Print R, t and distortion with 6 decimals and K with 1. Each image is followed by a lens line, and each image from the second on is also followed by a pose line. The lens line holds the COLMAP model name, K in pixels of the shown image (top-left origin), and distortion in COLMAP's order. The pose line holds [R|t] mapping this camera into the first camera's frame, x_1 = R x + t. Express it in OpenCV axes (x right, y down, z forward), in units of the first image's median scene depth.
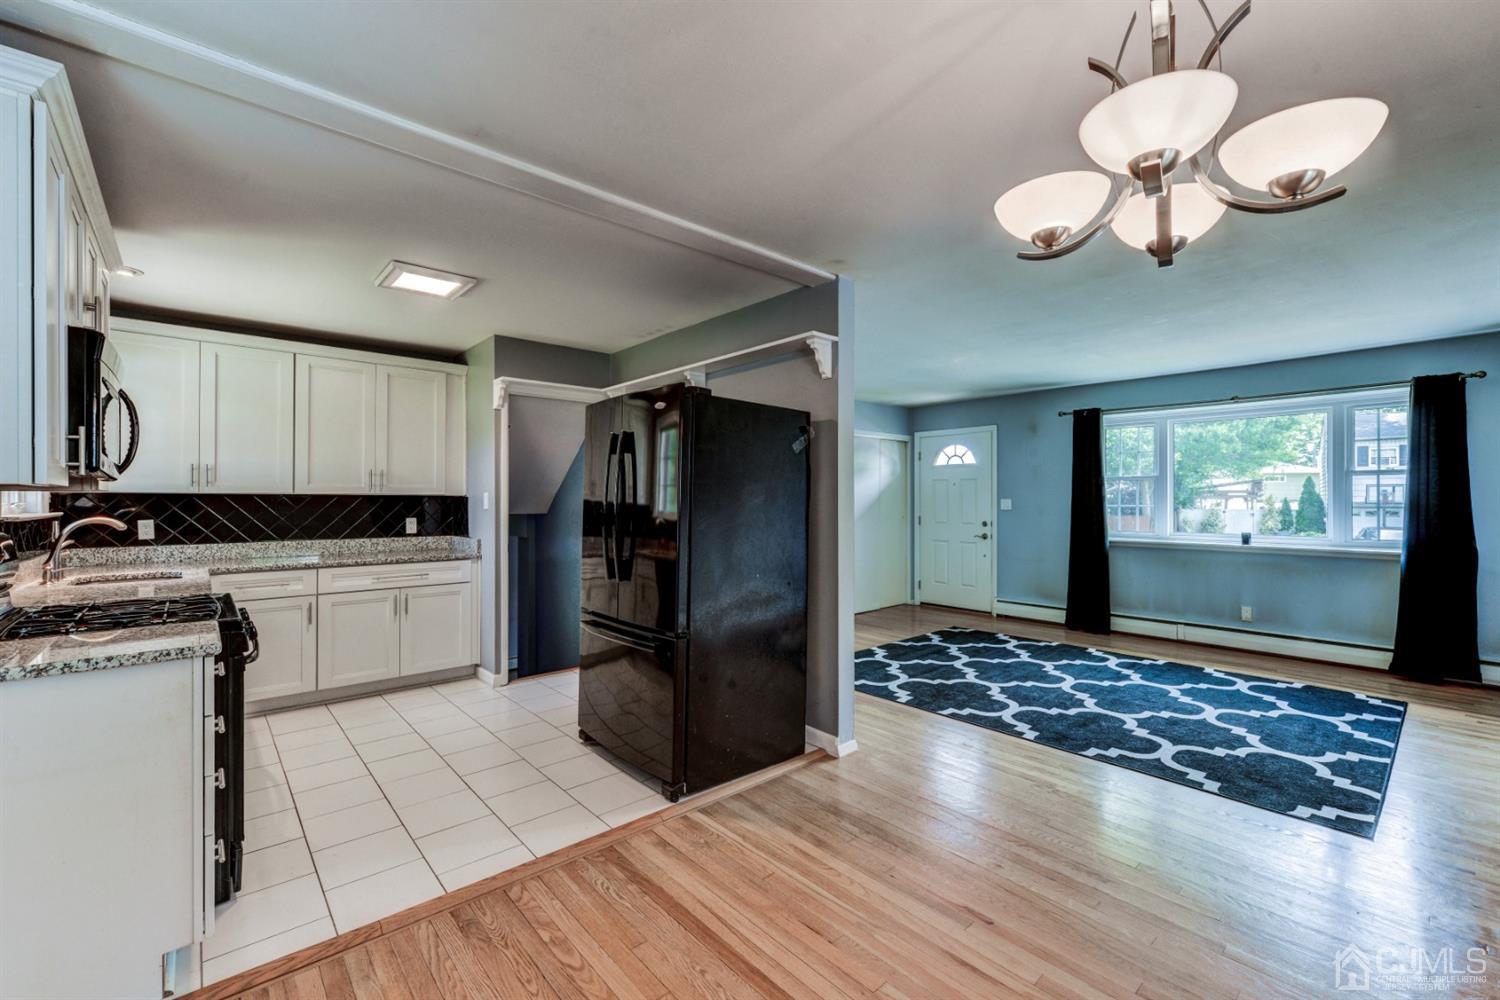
lens RADIAL K [[620.8, 0, 753.8], [0, 620.8, 494.9], [0, 0, 1]] dist [0.004909, -0.000965]
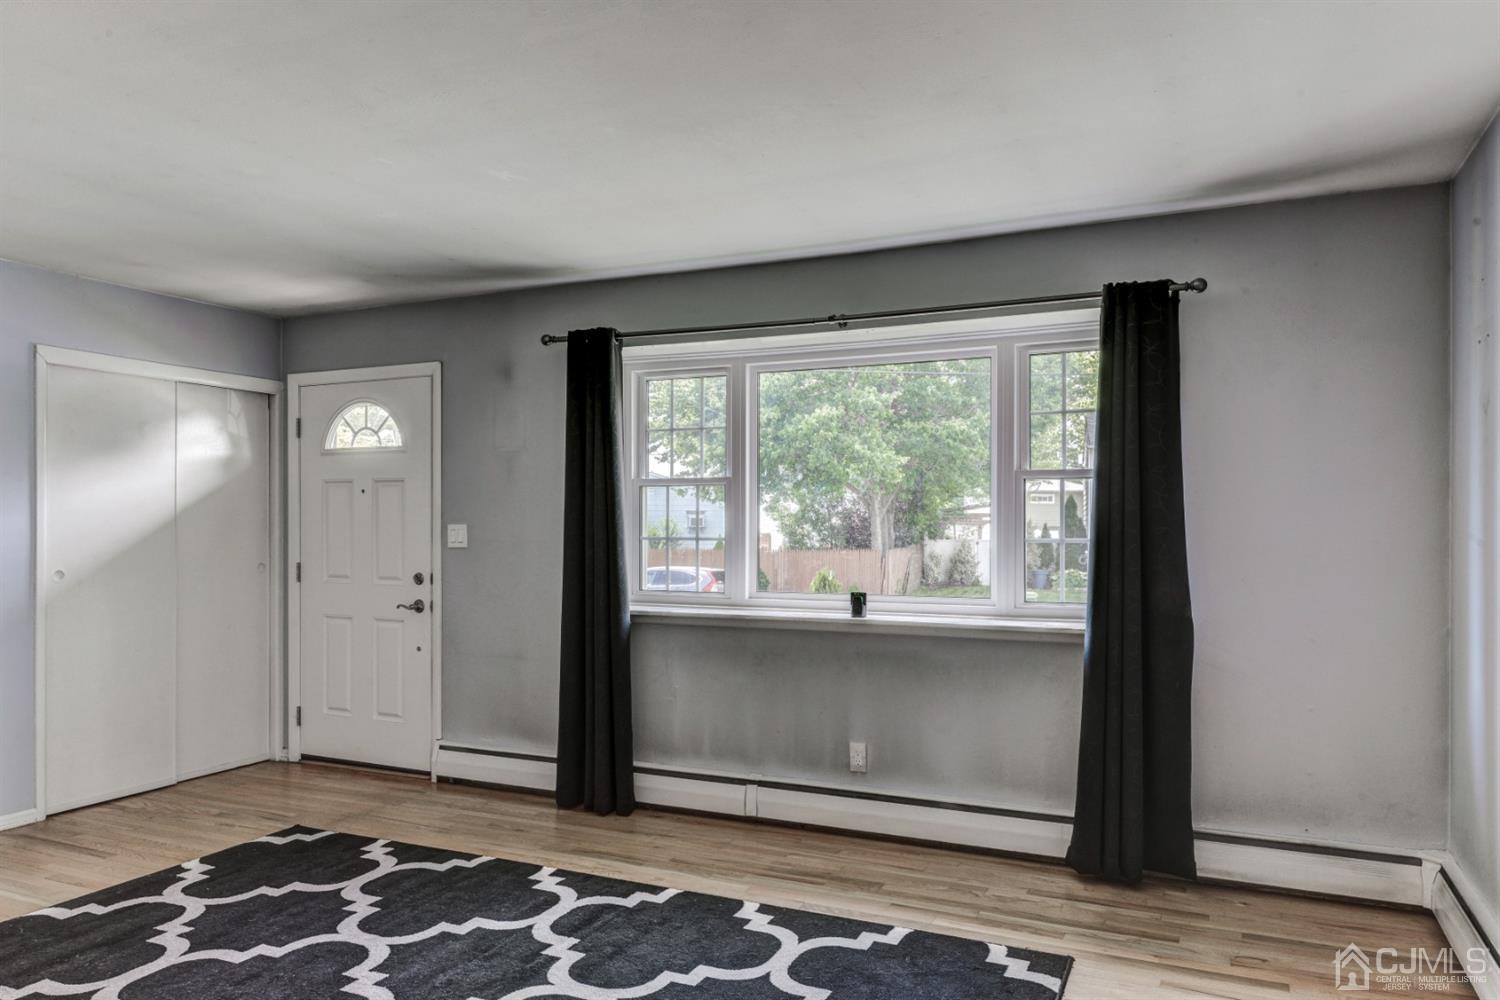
lens RADIAL K [[1005.6, 0, 728.6], [0, 1005.6, 526.5], [0, 0, 1]] dist [0.005096, -0.006827]
pose [[0.923806, 0.000226, 0.382861, 0.351663], [-0.003269, 0.999968, 0.007297, 0.002568], [-0.382847, -0.007993, 0.923777, 0.272443]]
